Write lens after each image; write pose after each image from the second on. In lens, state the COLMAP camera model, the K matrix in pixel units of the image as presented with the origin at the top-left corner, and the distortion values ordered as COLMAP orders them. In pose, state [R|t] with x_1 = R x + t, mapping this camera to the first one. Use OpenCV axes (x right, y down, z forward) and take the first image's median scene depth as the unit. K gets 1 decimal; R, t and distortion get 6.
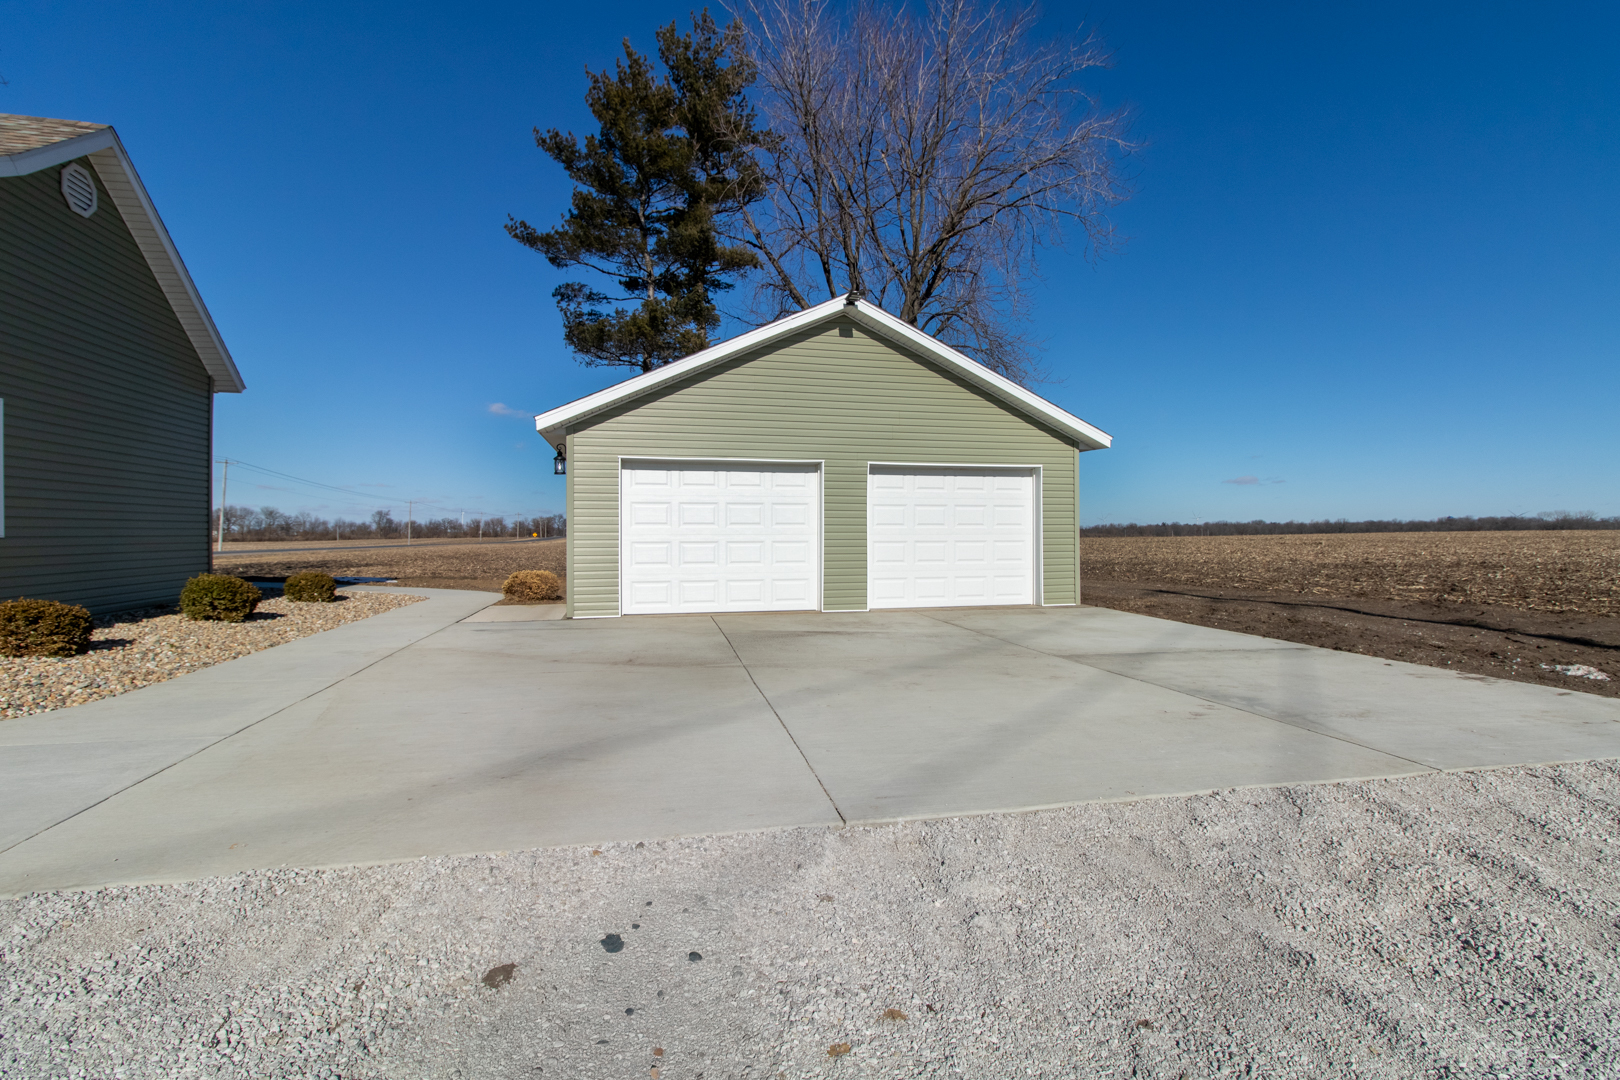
lens RADIAL K [[751.9, 0, 821.8], [0, 751.9, 536.6], [0, 0, 1]] dist [0.003151, 0.000913]
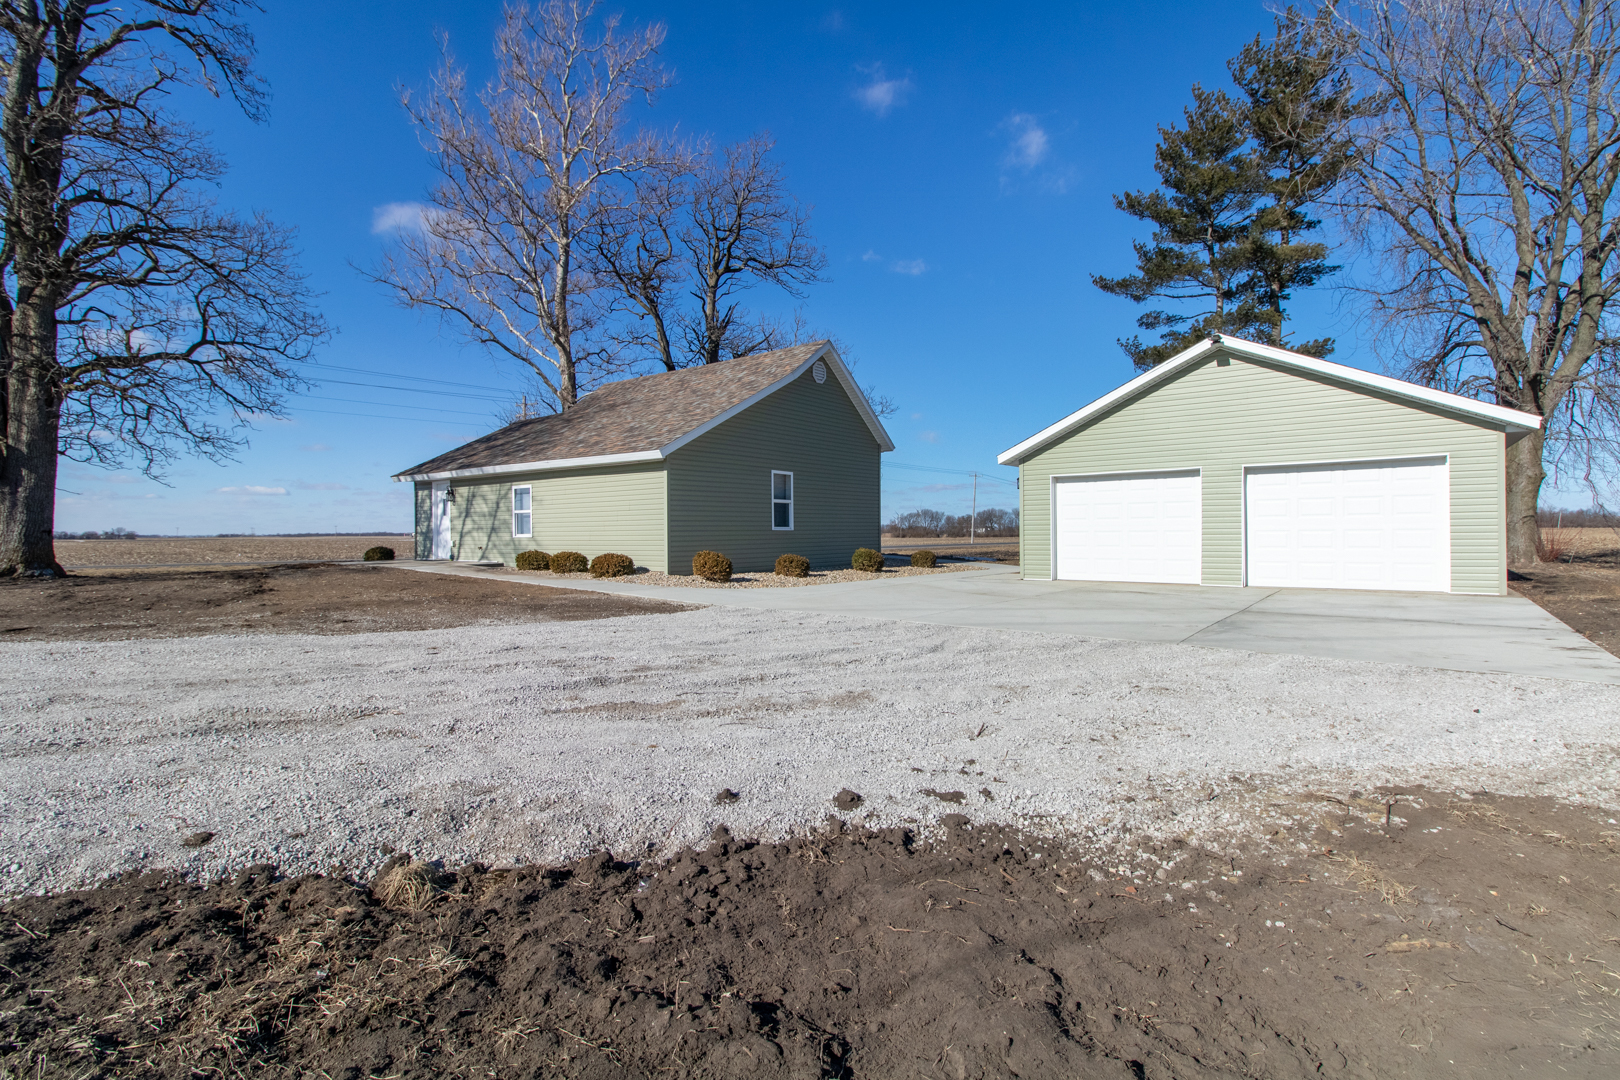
lens RADIAL K [[751.9, 0, 814.6], [0, 751.9, 531.1], [0, 0, 1]] dist [0.003151, 0.000913]
pose [[0.620648, -0.004704, -0.784075, 0.275728], [0.003074, 0.999989, -0.003566, 0.004407], [0.784083, -0.000197, 0.620656, -0.141320]]
